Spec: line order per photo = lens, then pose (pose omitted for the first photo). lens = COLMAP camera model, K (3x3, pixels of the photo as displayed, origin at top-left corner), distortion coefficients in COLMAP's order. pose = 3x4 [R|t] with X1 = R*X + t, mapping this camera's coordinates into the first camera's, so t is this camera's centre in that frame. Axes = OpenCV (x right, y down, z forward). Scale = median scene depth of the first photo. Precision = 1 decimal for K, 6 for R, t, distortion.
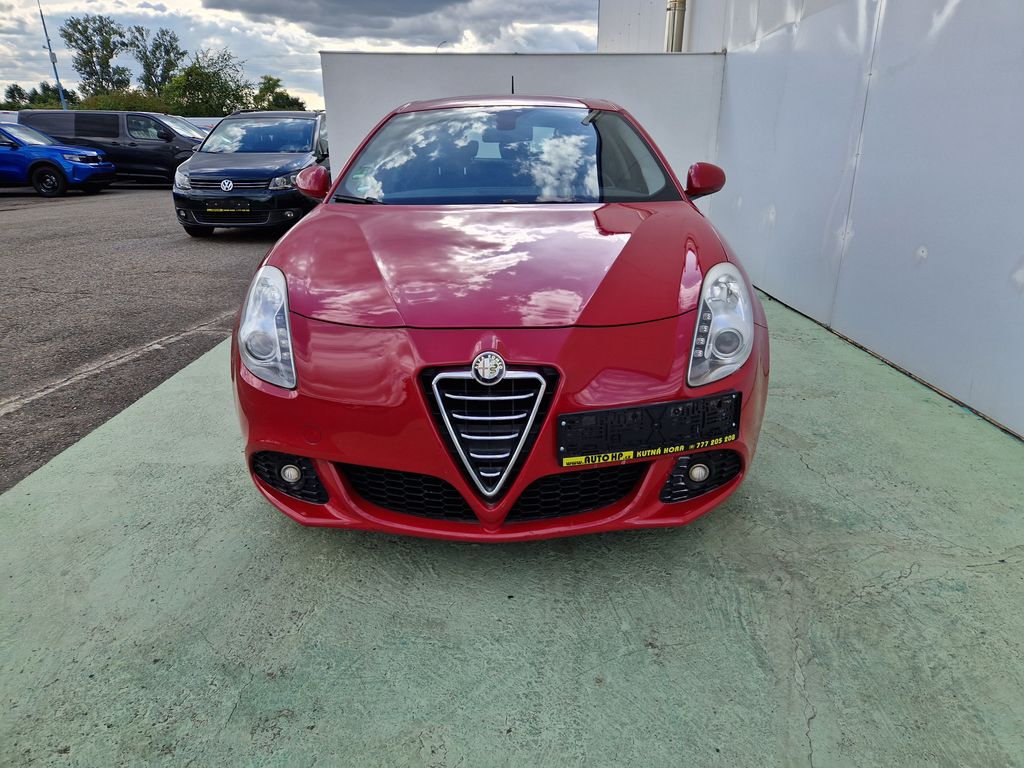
lens RADIAL K [[677.0, 0, 512.0], [0, 677.0, 384.0], [0, 0, 1]] dist [0.057418, -0.052790]
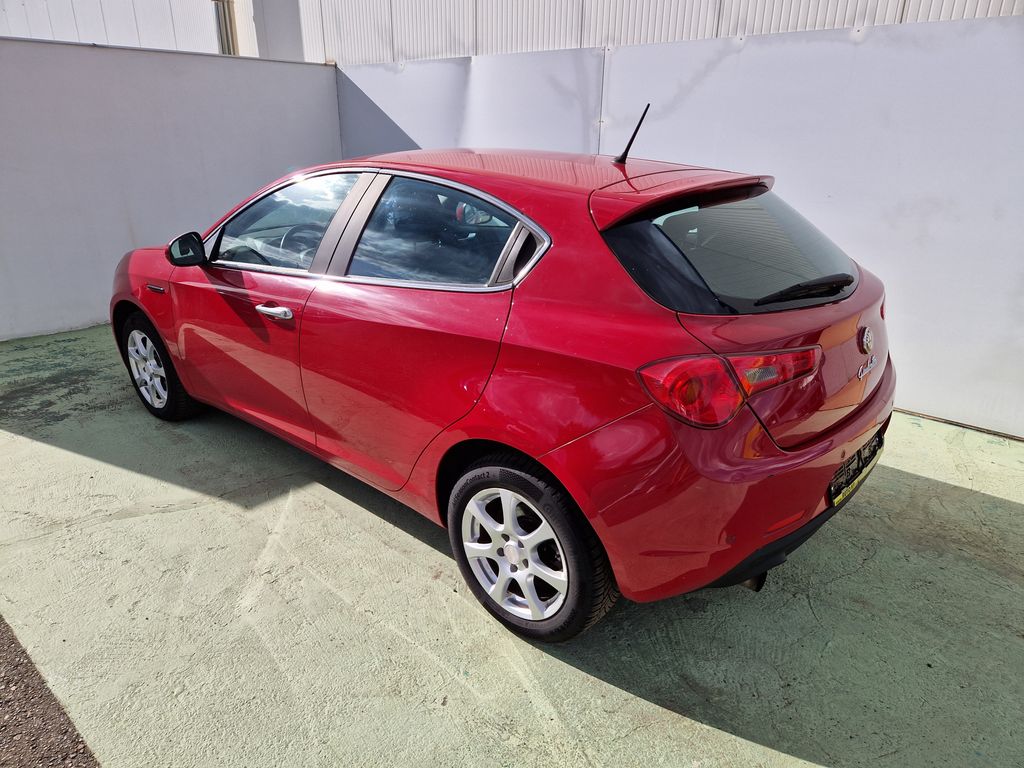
lens RADIAL K [[675.3, 0, 512.0], [0, 675.3, 384.0], [0, 0, 1]] dist [0.059050, -0.048596]
pose [[0.678726, -0.262122, 0.686020, -0.547323], [0.230206, 0.962991, 0.140193, -0.220061], [-0.697379, 0.062773, 0.713949, 0.316338]]
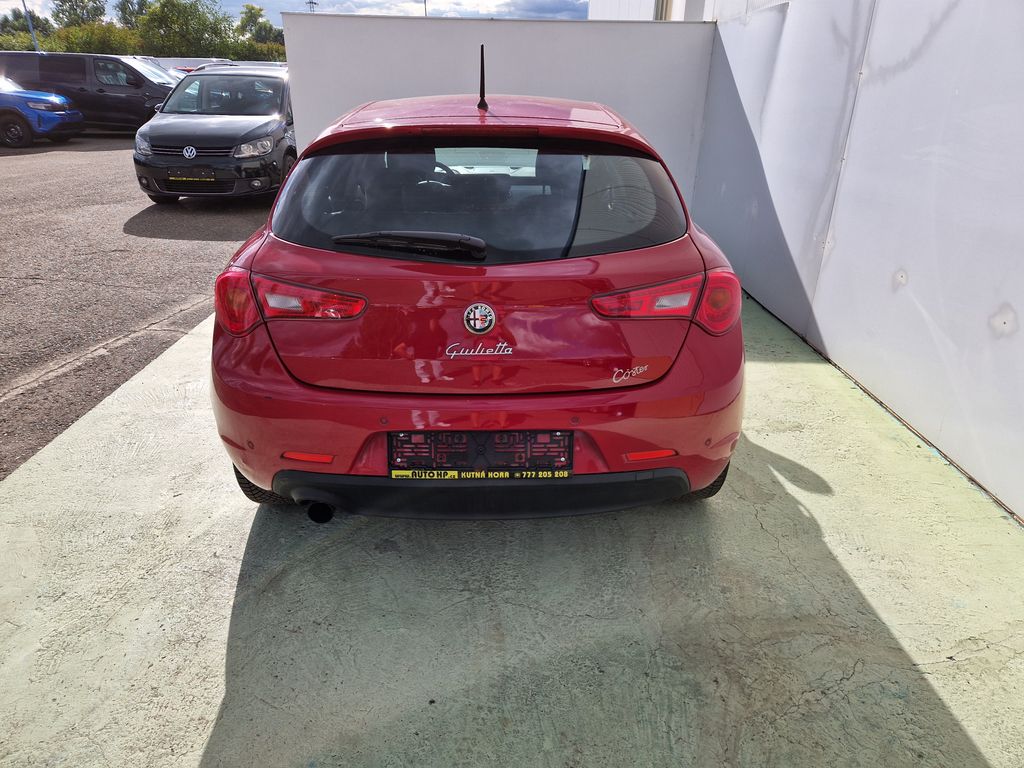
lens RADIAL K [[675.3, 0, 512.0], [0, 675.3, 384.0], [0, 0, 1]] dist [0.059050, -0.048596]
pose [[0.999924, 0.009351, 0.007991, 0.048467], [-0.009996, 0.996330, 0.085010, -0.103912], [-0.007167, -0.085084, 0.996348, 0.044665]]
